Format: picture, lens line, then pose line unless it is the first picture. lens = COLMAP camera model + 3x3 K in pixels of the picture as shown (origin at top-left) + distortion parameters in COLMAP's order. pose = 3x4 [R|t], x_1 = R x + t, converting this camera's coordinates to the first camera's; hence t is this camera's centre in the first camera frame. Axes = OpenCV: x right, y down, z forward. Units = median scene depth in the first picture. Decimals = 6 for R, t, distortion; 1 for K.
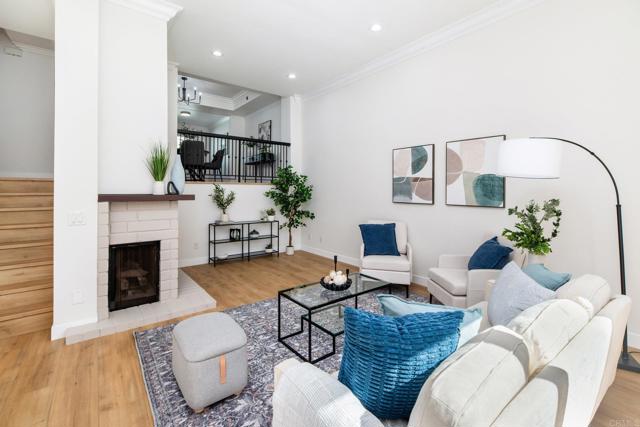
lens RADIAL K [[287.5, 0, 321.4], [0, 287.5, 182.6], [0, 0, 1]] dist [0.000108, 0.000078]
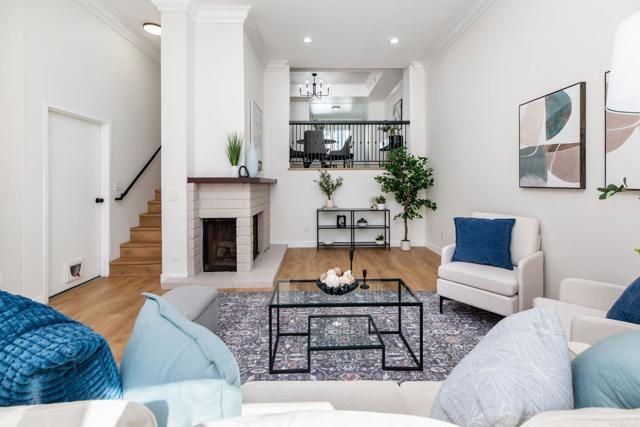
lens RADIAL K [[291.7, 0, 318.6], [0, 291.7, 177.6], [0, 0, 1]] dist [-0.000483, 0.000049]
pose [[0.793916, -0.019551, -0.607714, 0.287042], [0.025672, 0.999669, 0.001377, 0.034561], [0.607486, -0.016694, 0.794155, 0.205049]]
